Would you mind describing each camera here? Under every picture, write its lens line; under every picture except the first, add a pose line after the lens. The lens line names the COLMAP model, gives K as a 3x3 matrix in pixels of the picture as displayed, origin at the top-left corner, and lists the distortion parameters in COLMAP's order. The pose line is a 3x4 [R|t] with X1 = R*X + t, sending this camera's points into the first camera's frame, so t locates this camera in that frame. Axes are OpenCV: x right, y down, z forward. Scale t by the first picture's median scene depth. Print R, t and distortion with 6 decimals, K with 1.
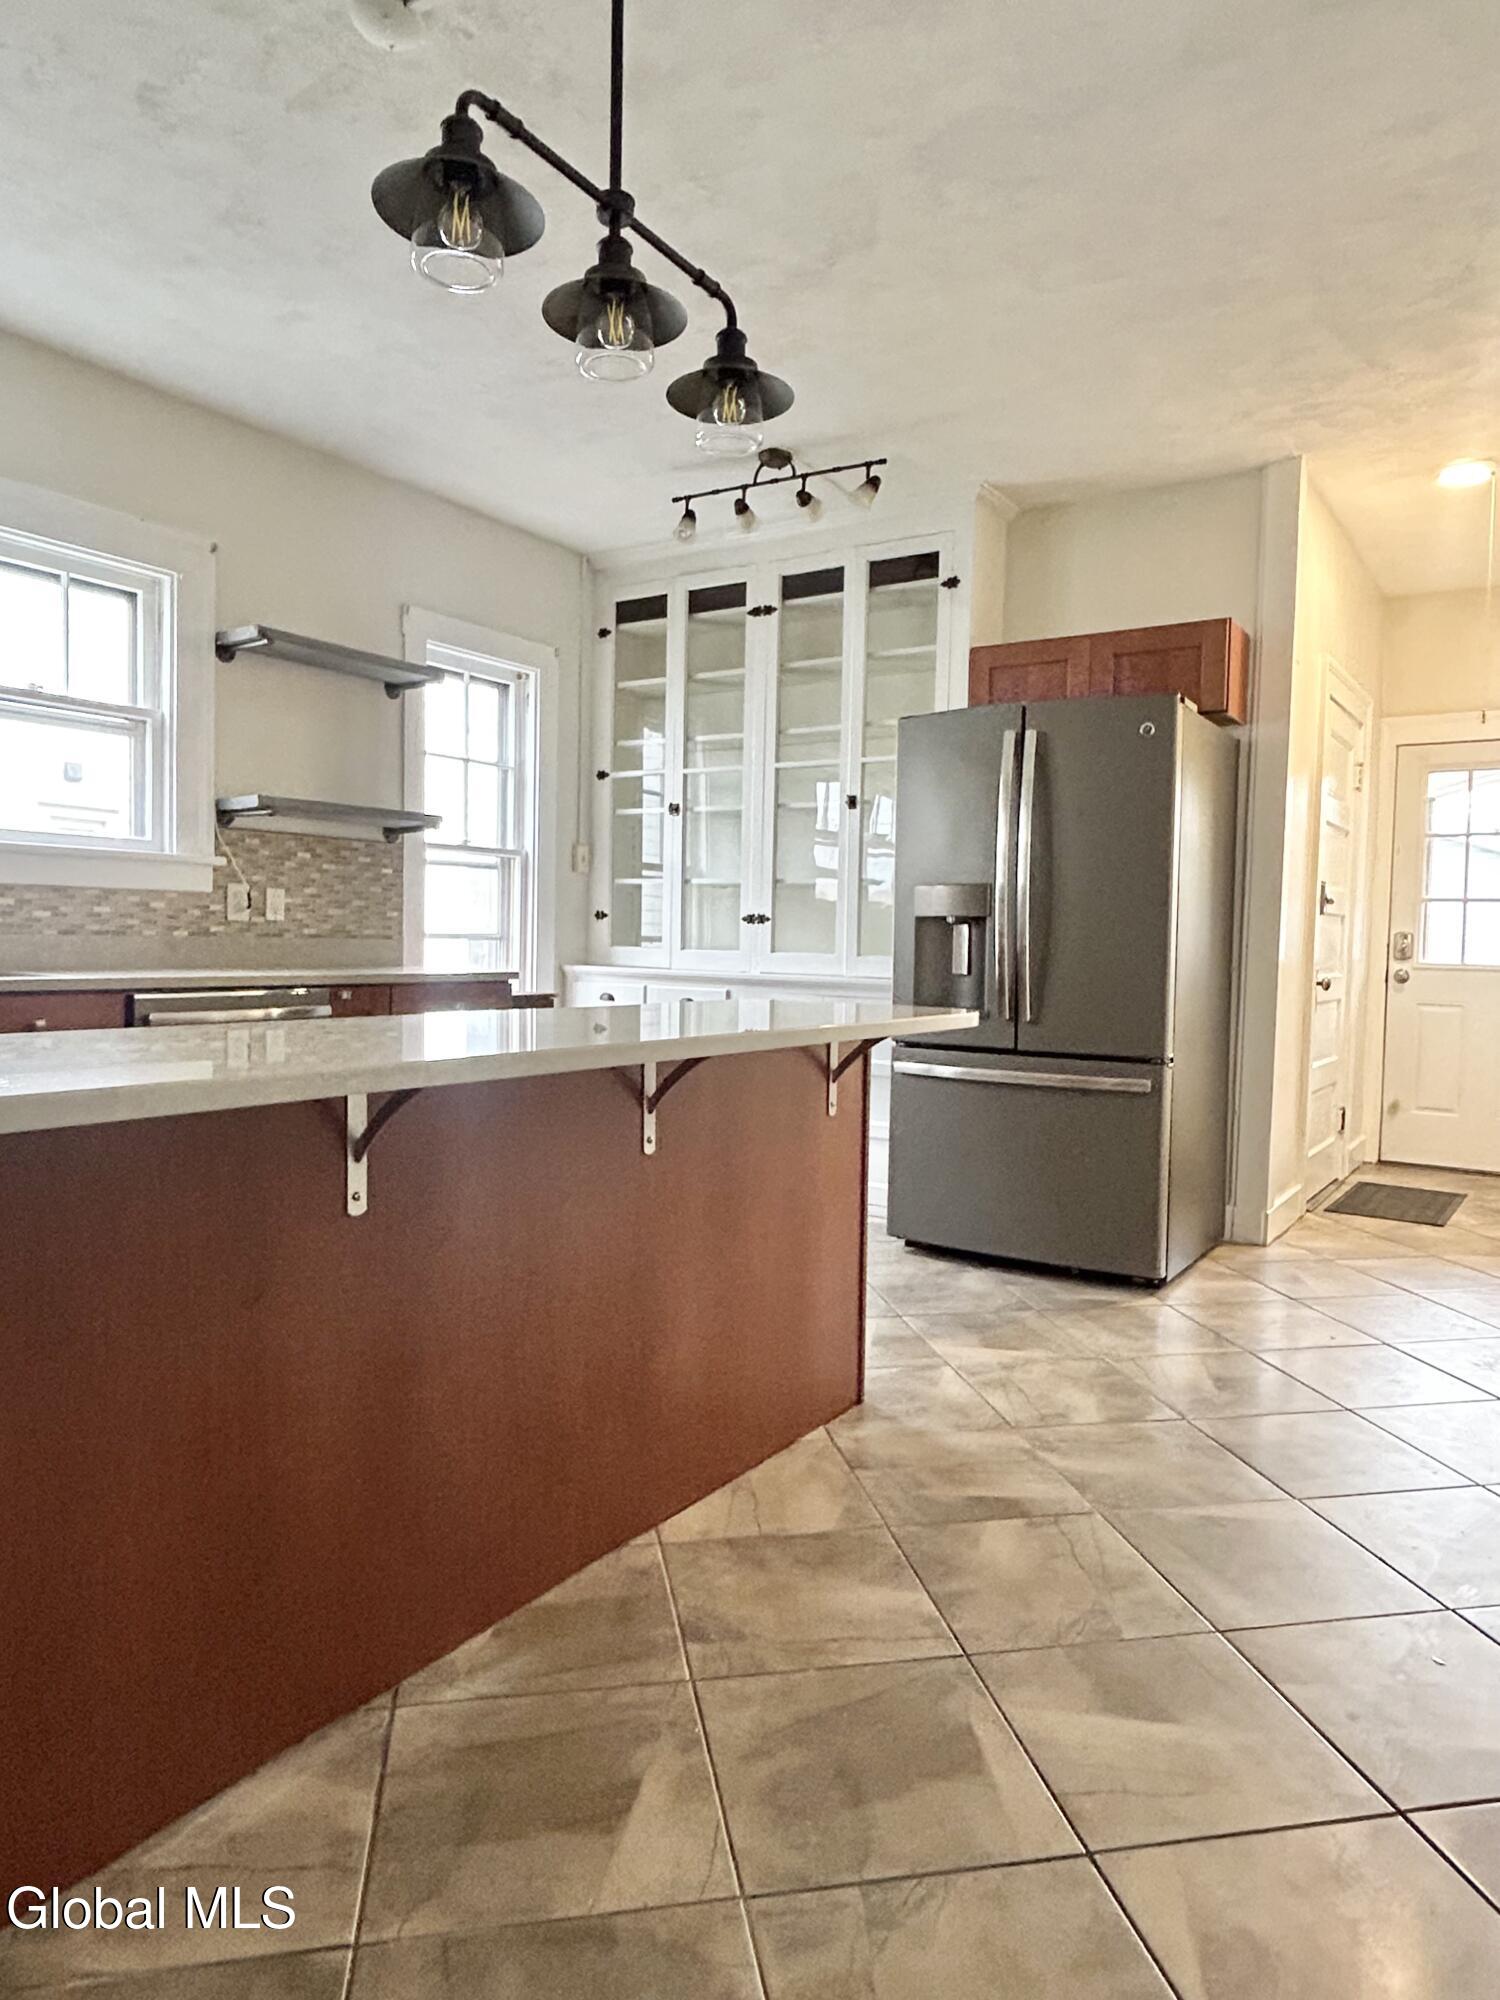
lens RADIAL K [[1255.6, 0, 760.4], [0, 1255.6, 999.4], [0, 0, 1]] dist [-0.001205, -0.005888]
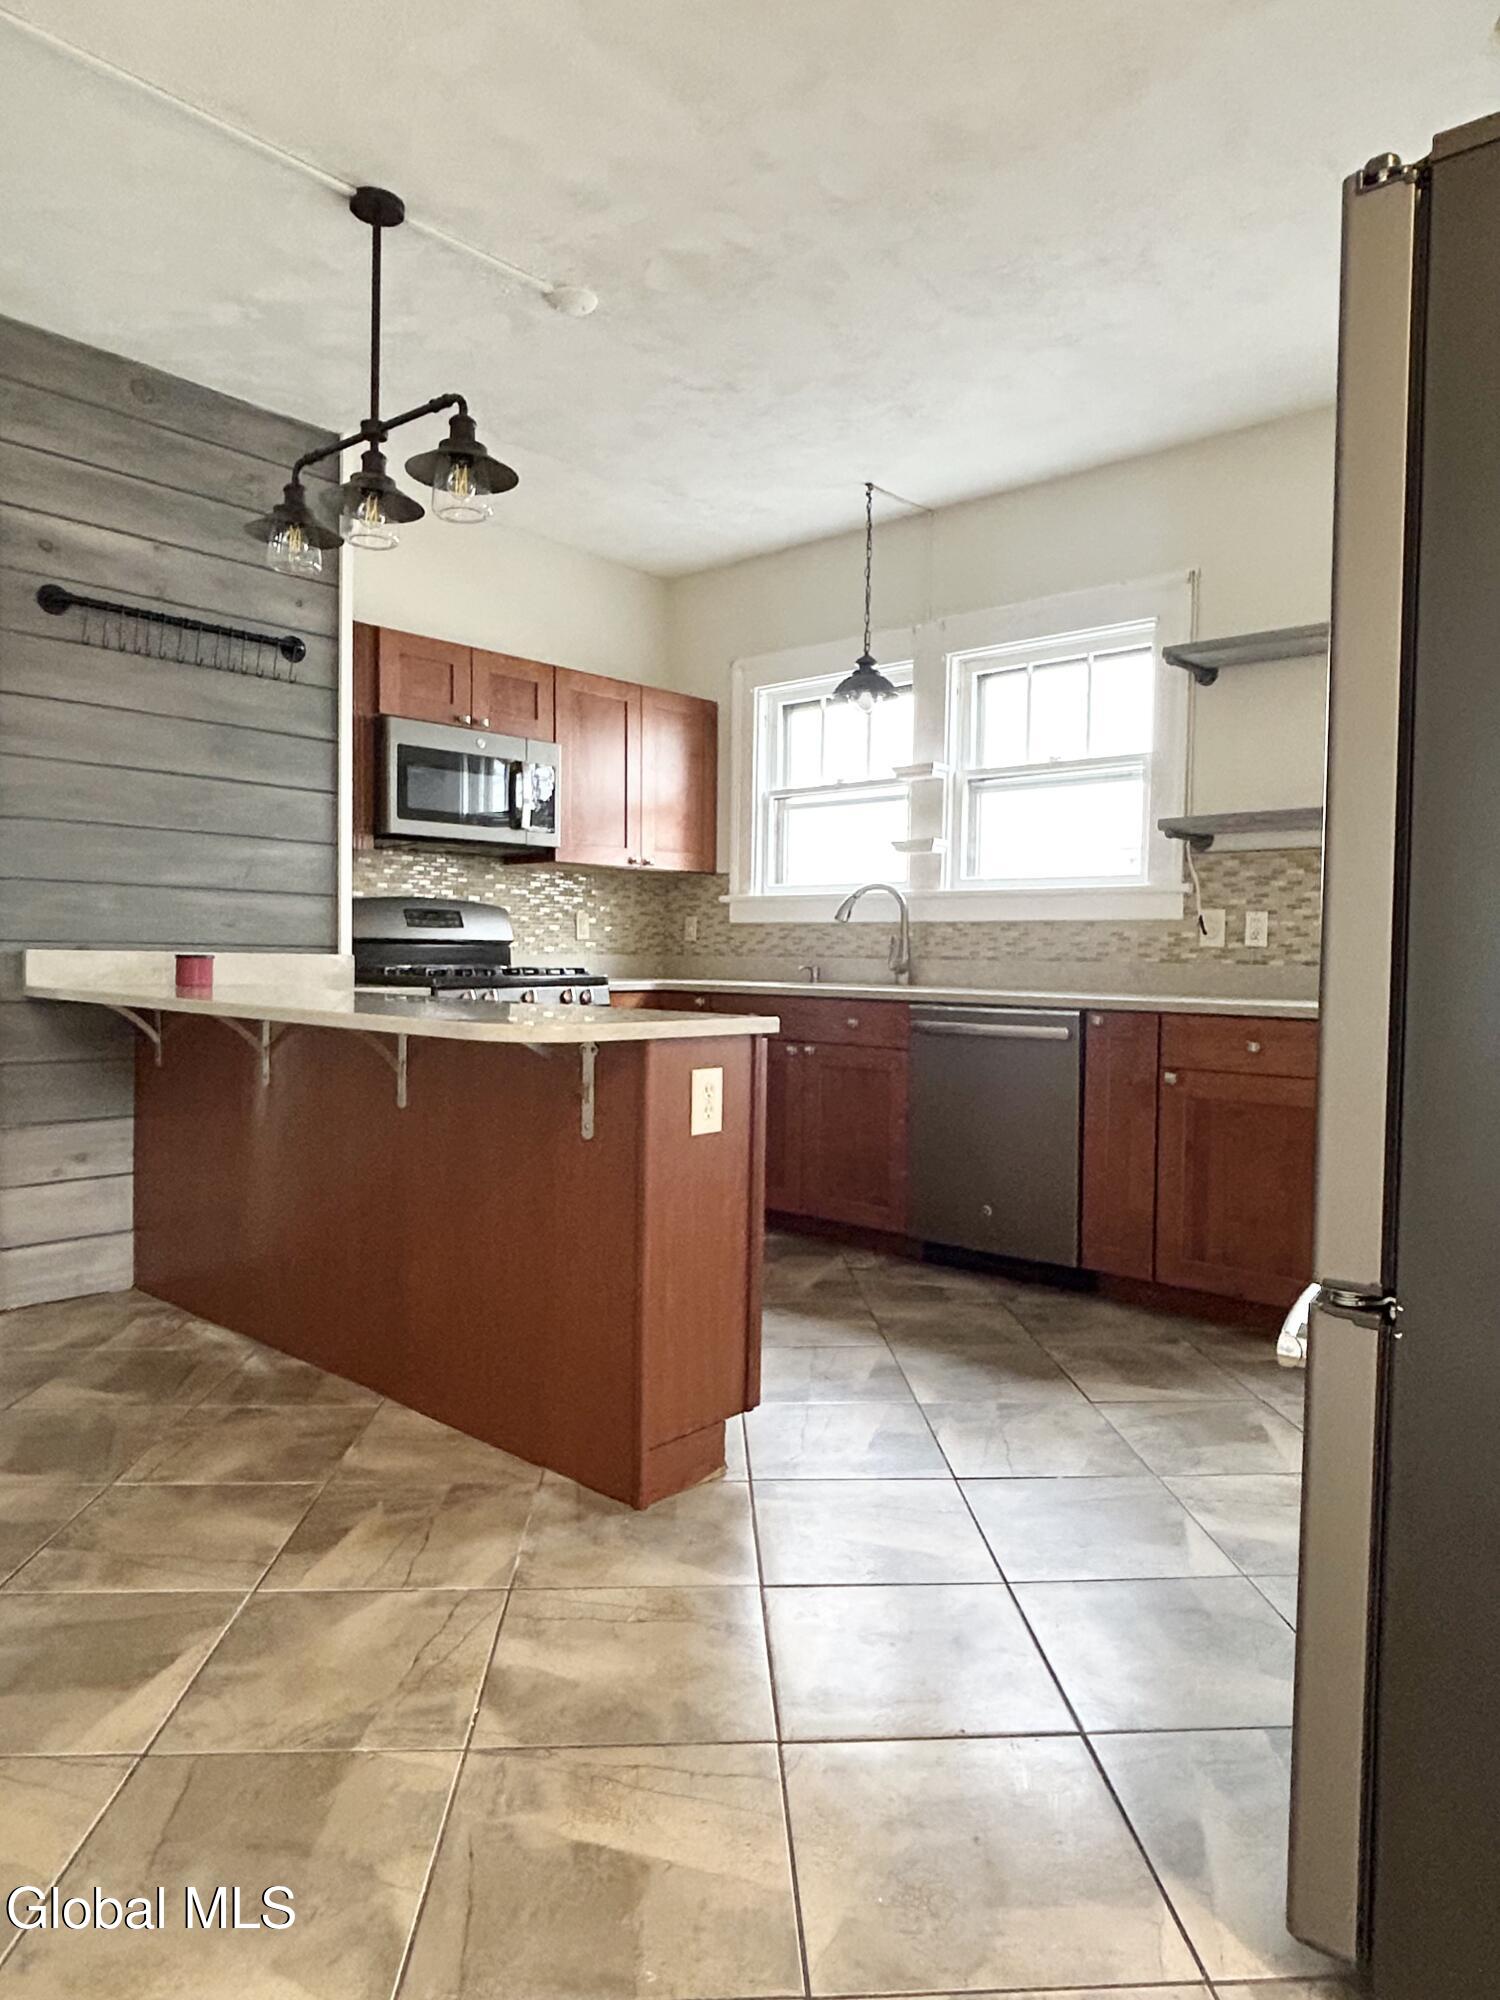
lens RADIAL K [[1255.6, 0, 763.6], [0, 1255.6, 999.0], [0, 0, 1]] dist [-0.001205, -0.005888]
pose [[-0.131712, 0.014385, -0.991184, 0.578805], [-0.065385, 0.997591, 0.023167, -0.022346], [0.989129, 0.067859, -0.130454, 0.772881]]
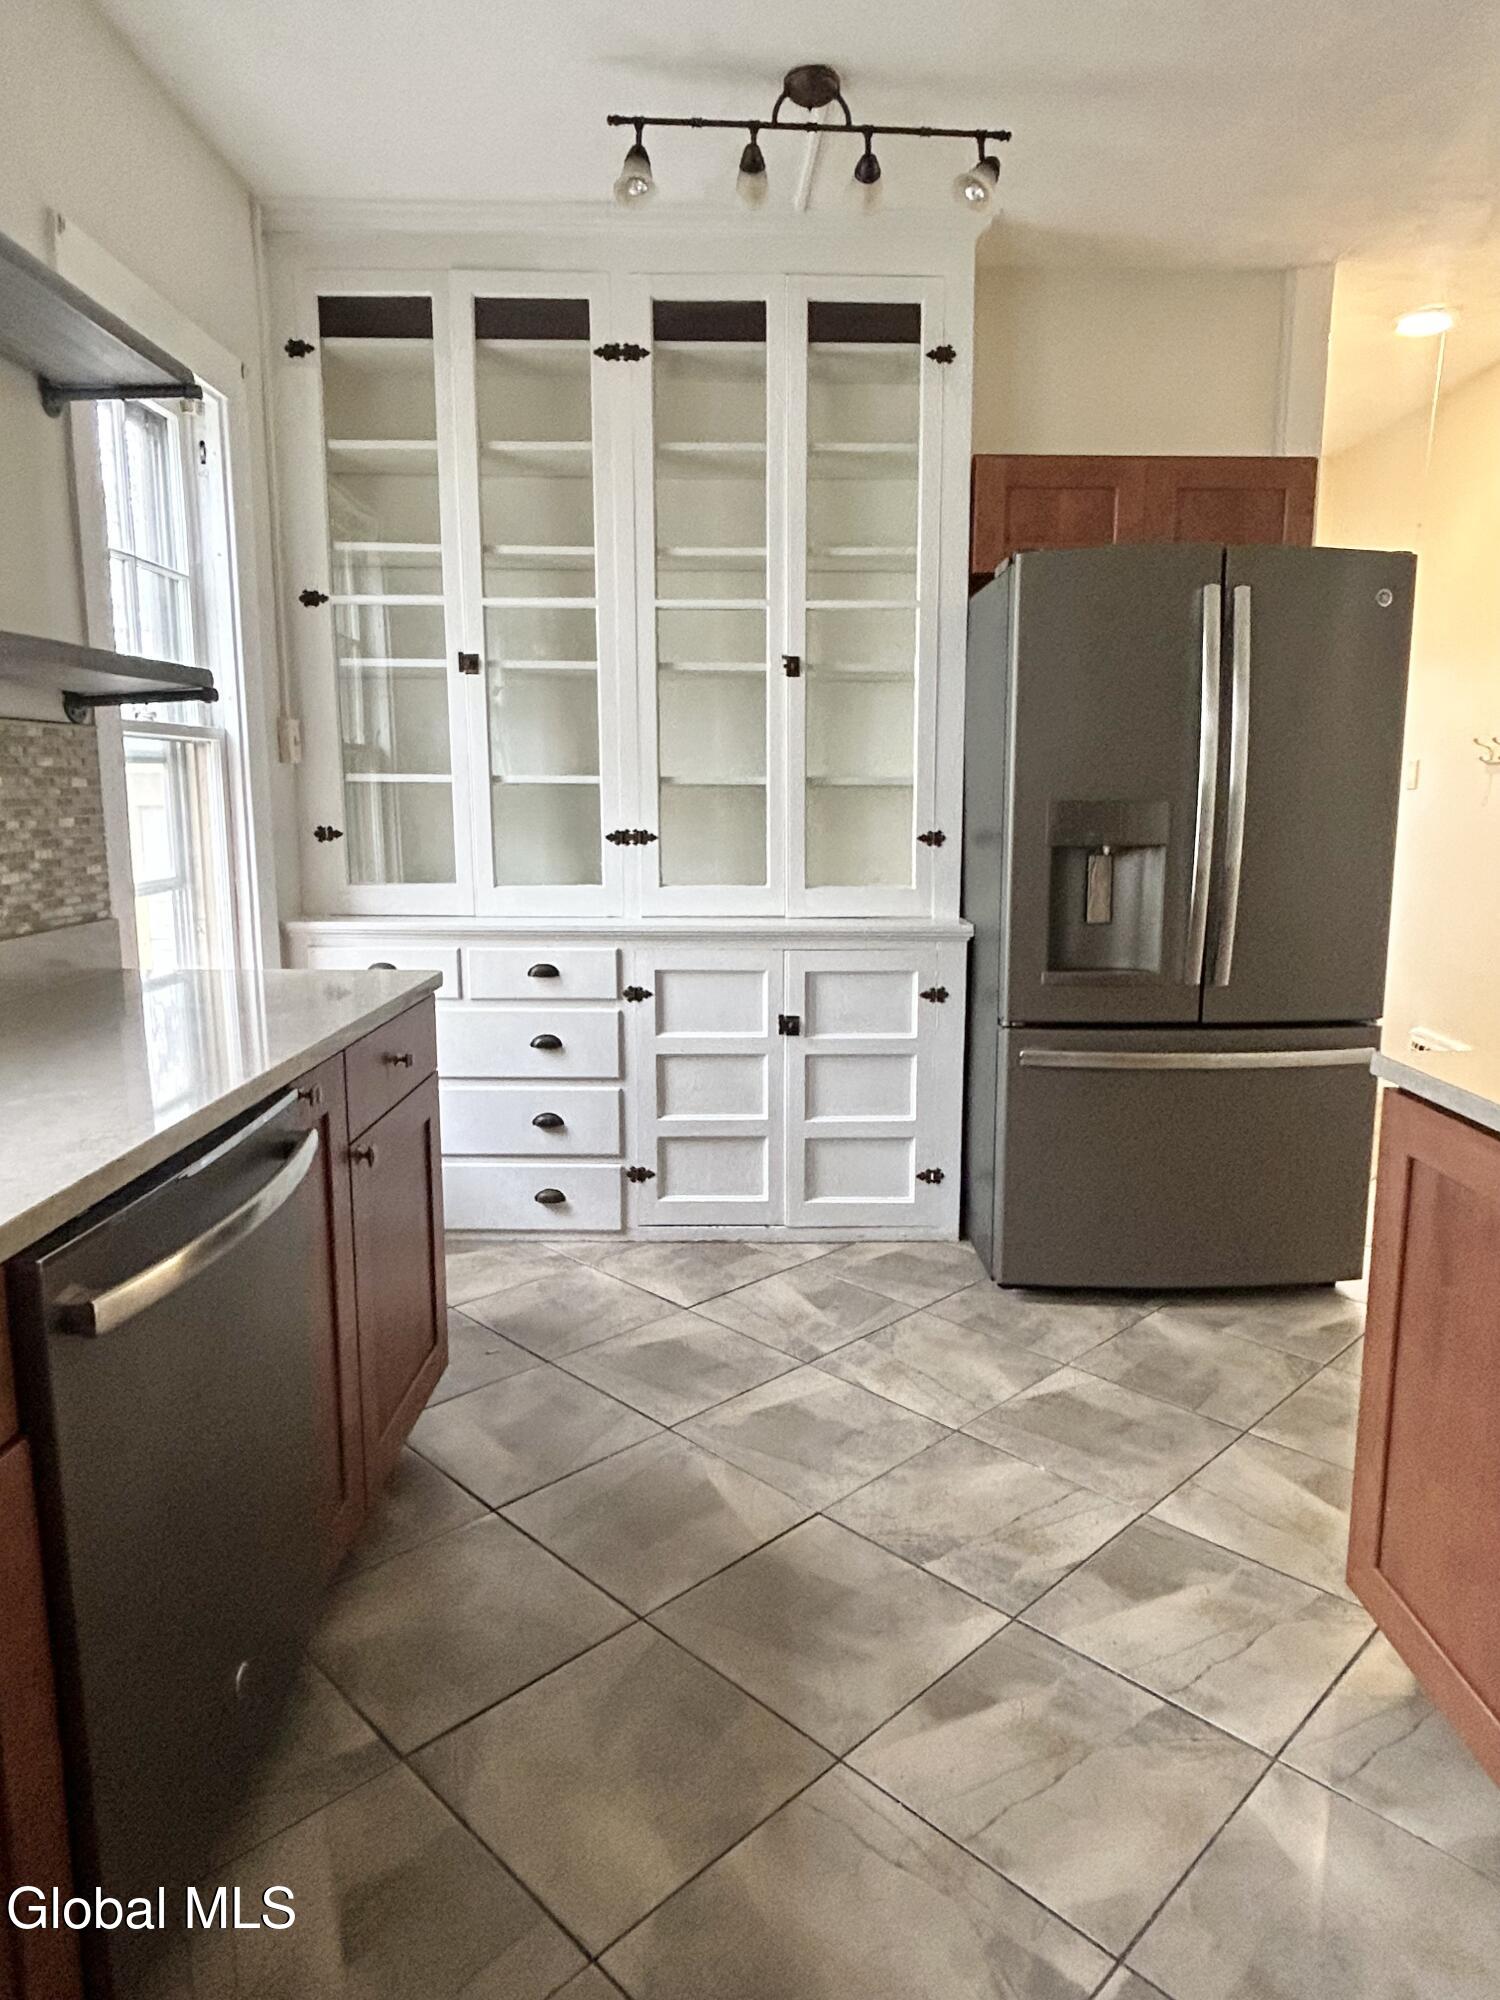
lens RADIAL K [[1255.6, 0, 753.5], [0, 1255.6, 993.2], [0, 0, 1]] dist [-0.001205, -0.005888]
pose [[0.827154, -0.111473, 0.550809, -0.393009], [0.044152, 0.989990, 0.134051, -0.082145], [-0.560238, -0.086562, 0.823796, 0.483706]]
